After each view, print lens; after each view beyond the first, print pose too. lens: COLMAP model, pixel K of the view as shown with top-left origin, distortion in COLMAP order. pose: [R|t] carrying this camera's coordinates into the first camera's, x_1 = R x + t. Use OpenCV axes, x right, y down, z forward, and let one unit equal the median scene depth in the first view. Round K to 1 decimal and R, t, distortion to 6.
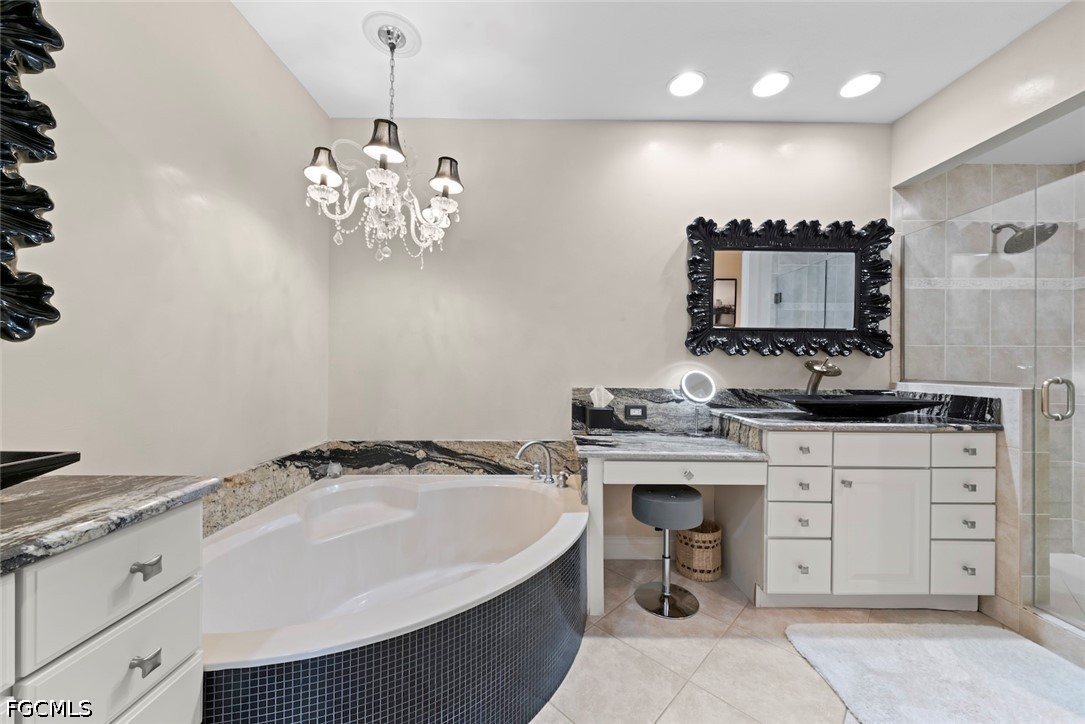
lens RADIAL K [[397.9, 0, 543.0], [0, 397.9, 363.9], [0, 0, 1]] dist [0.000262, -0.000051]
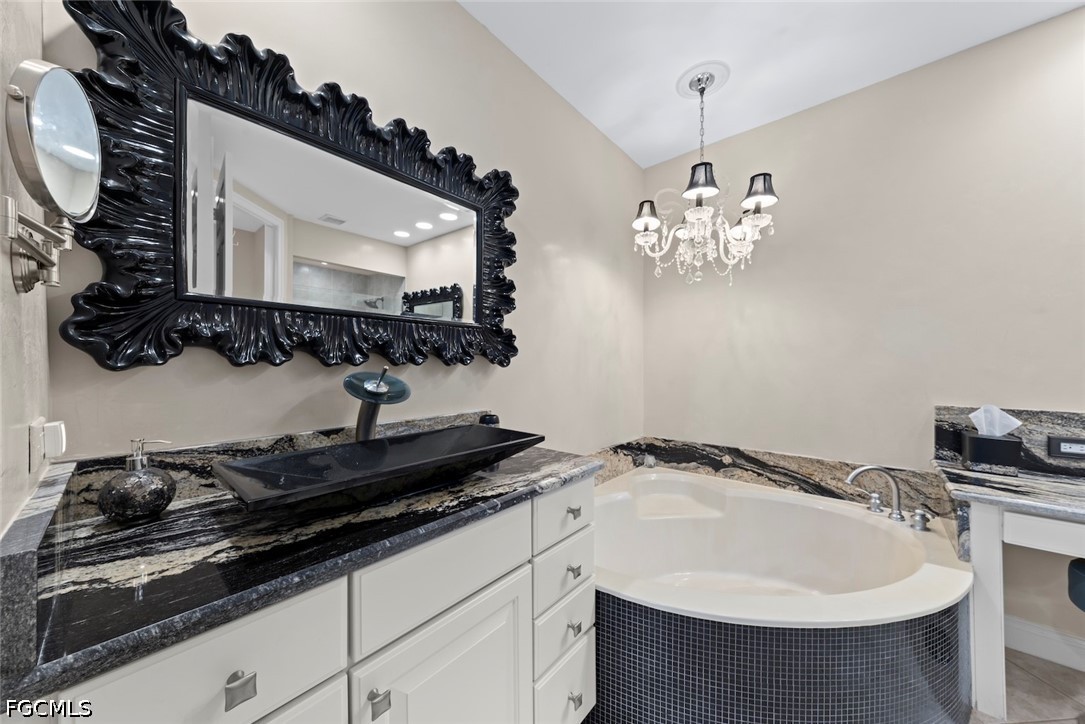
lens RADIAL K [[373.2, 0, 538.6], [0, 373.2, 364.3], [0, 0, 1]] dist [0.001101, 0.000163]
pose [[0.752611, -0.005745, -0.658440, -0.036219], [0.005269, 0.999982, -0.002702, -0.028742], [0.658444, -0.001435, 0.752628, -0.082738]]
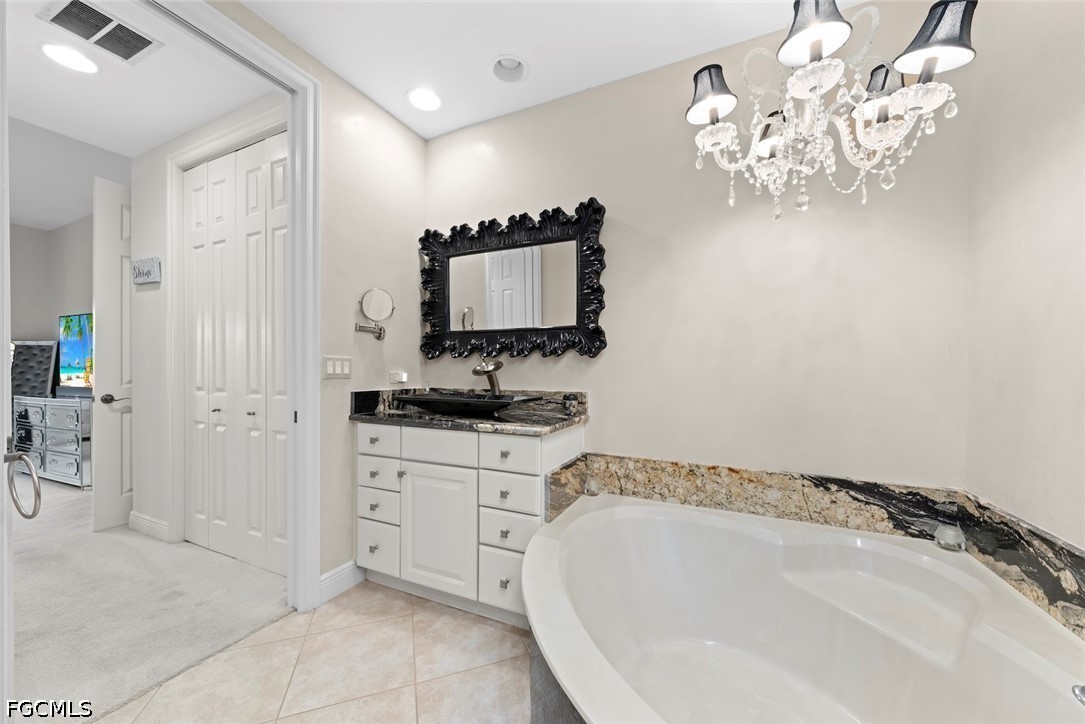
lens RADIAL K [[415.2, 0, 538.5], [0, 415.2, 360.8], [0, 0, 1]] dist [0.001036, 0.000126]
pose [[-0.445688, -0.014434, -0.895072, 0.413183], [-0.000810, 0.999876, -0.015721, -0.001792], [0.895188, -0.006282, -0.445644, 0.817865]]
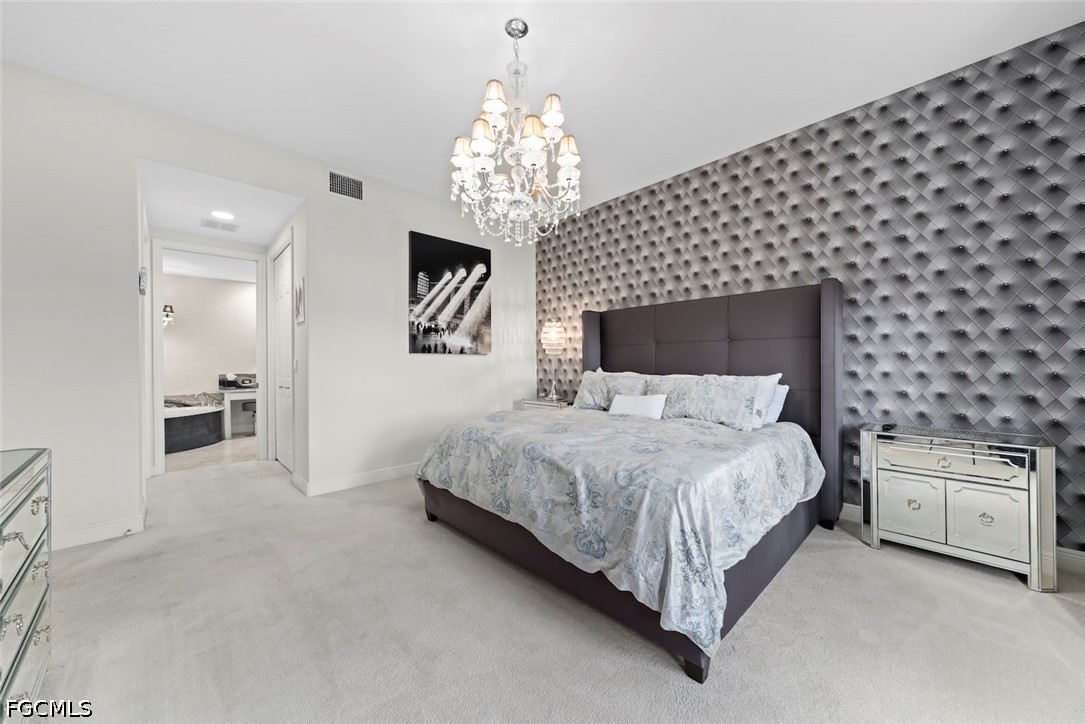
lens RADIAL K [[397.9, 0, 543.0], [0, 397.9, 363.9], [0, 0, 1]] dist [0.000262, -0.000051]
pose [[0.725946, -0.021988, 0.687400, -0.235973], [0.011431, 0.999736, 0.019907, -0.052330], [-0.687656, -0.006594, 0.726006, -3.214126]]
